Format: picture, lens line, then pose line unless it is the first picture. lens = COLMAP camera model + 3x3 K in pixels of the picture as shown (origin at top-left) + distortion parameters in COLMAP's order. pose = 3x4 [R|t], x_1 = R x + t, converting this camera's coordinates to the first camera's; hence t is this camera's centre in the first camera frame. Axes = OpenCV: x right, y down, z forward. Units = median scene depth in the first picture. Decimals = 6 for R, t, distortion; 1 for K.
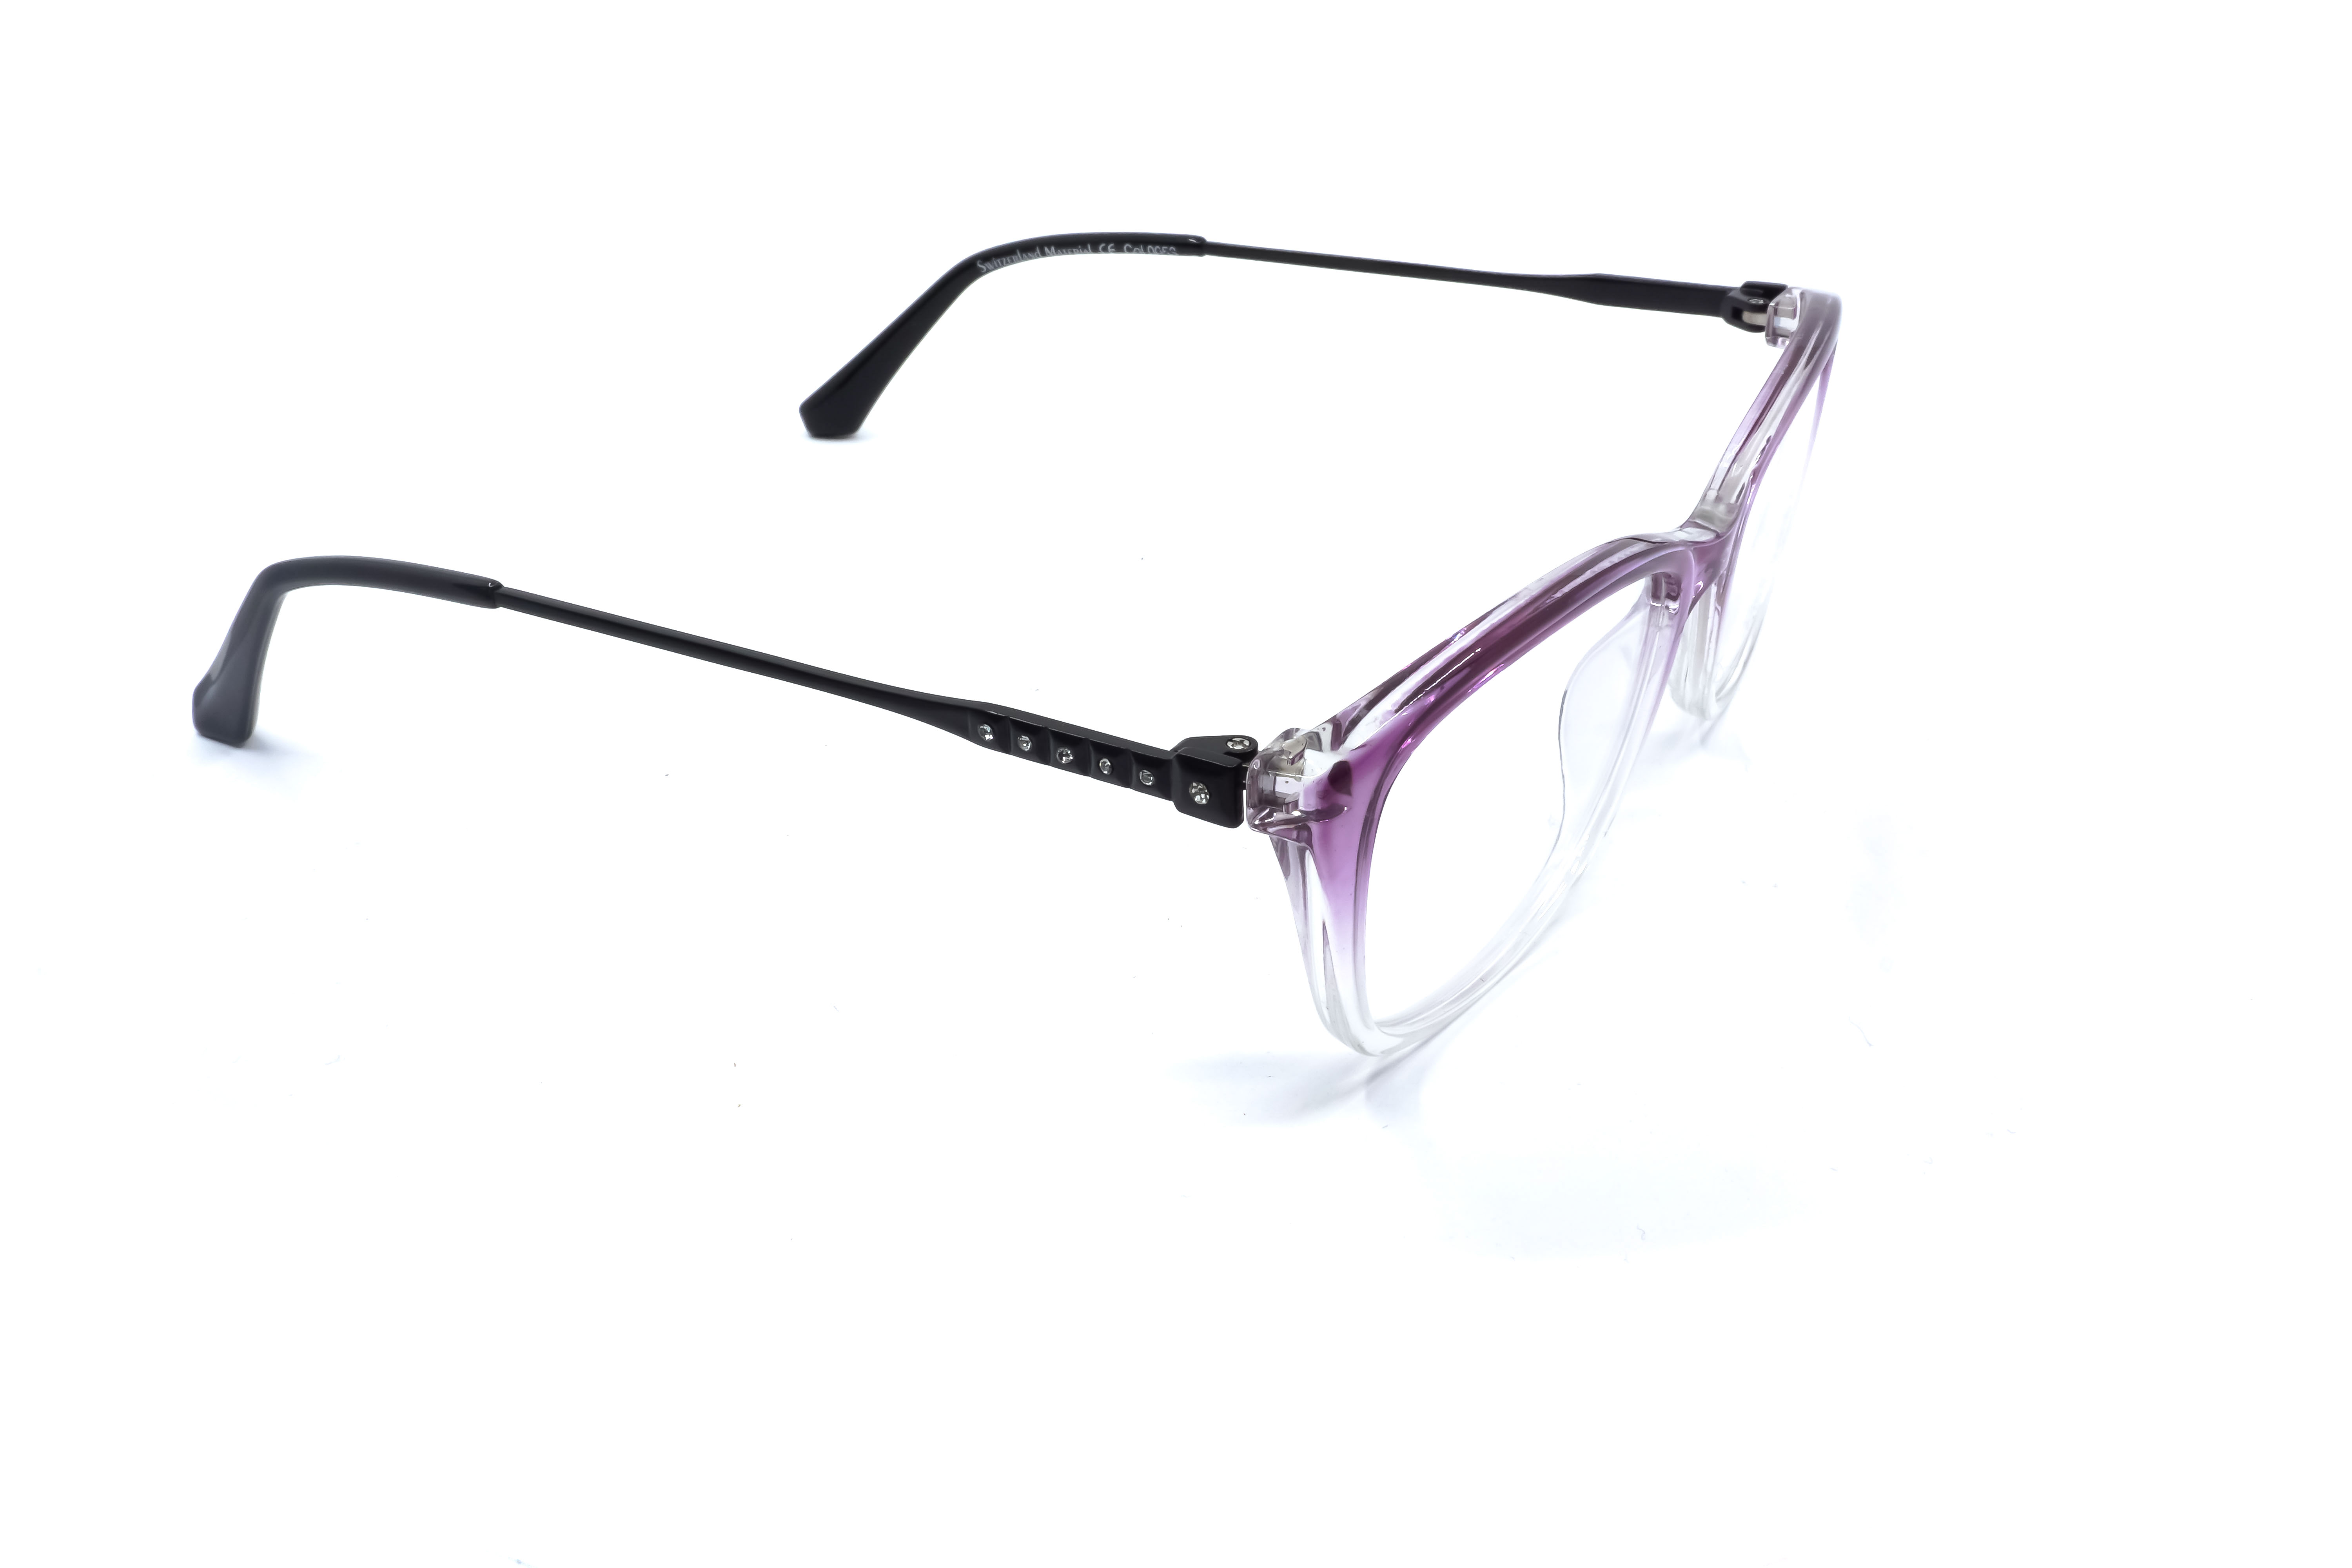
lens RADIAL K [[2299.0, 0, 1169.1], [0, 2299.0, 784.7], [0, 0, 1]] dist [-0.008718, 0.000000]
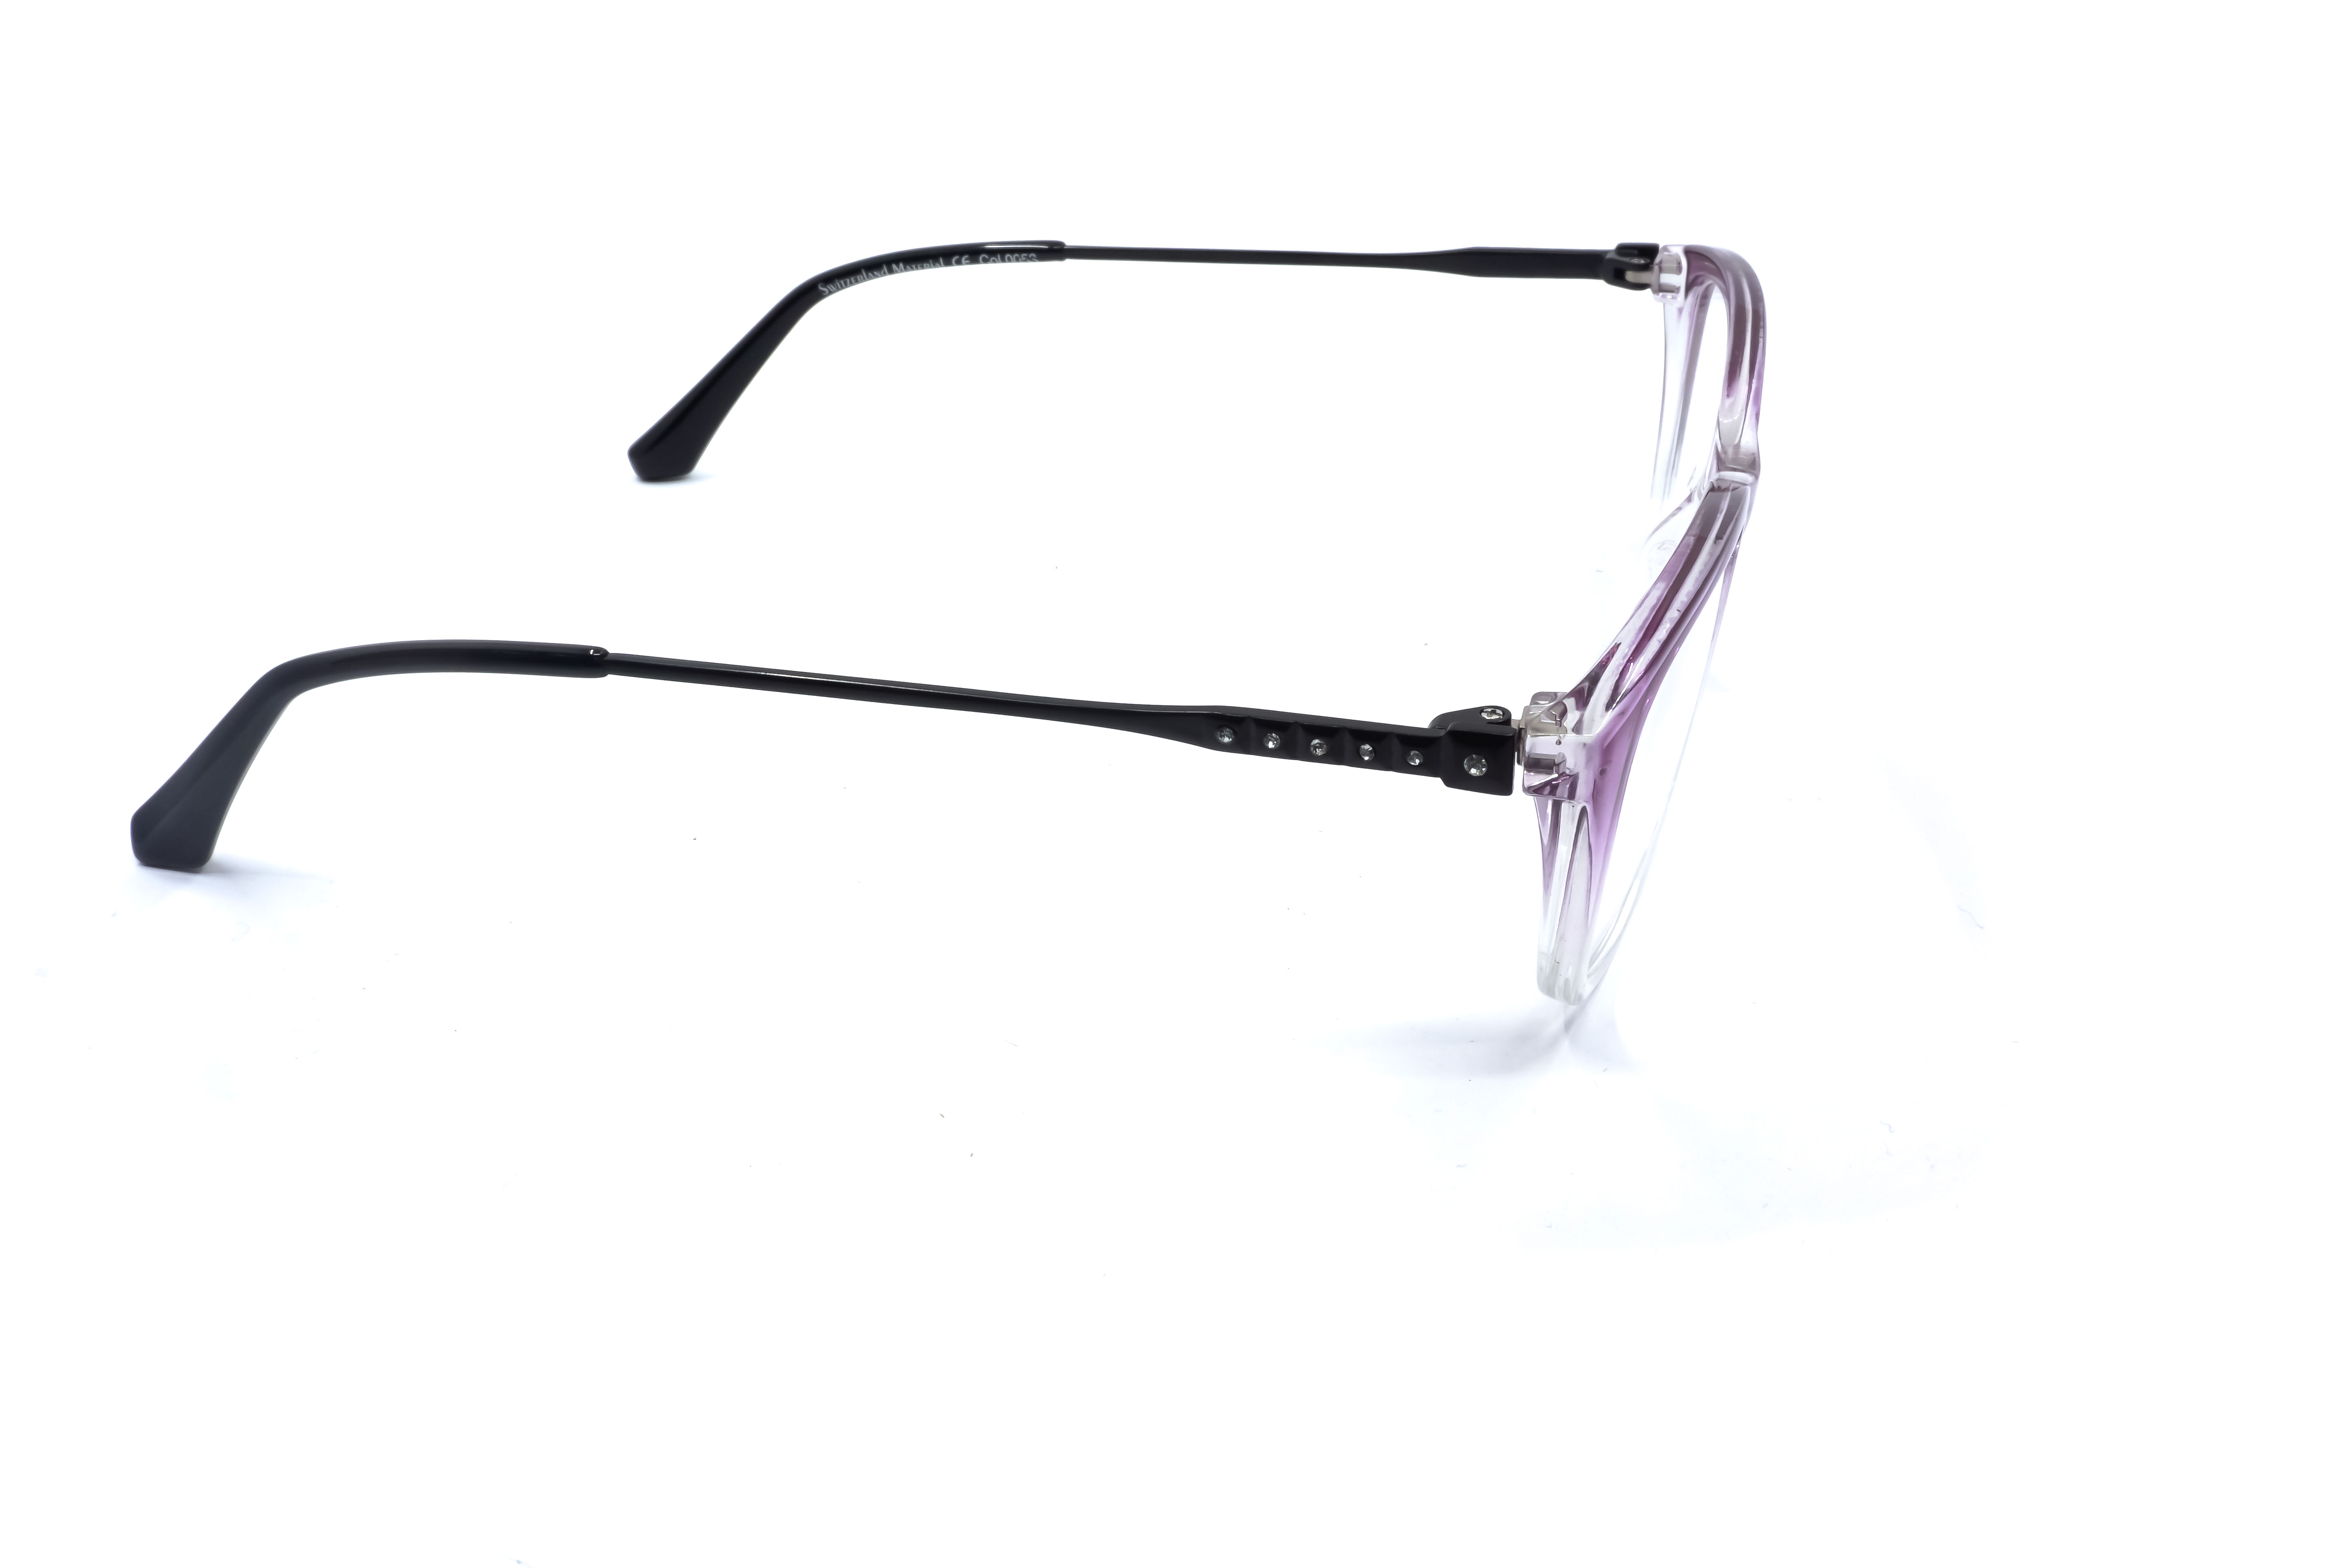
lens RADIAL K [[2299.0, 0, 1182.6], [0, 2299.0, 784.9], [0, 0, 1]] dist [-0.008718, 0.000000]
pose [[0.963313, -0.127819, 0.235990, -0.227234], [0.128790, 0.991607, 0.011363, -0.010392], [-0.235461, 0.019447, 0.971689, 0.027138]]
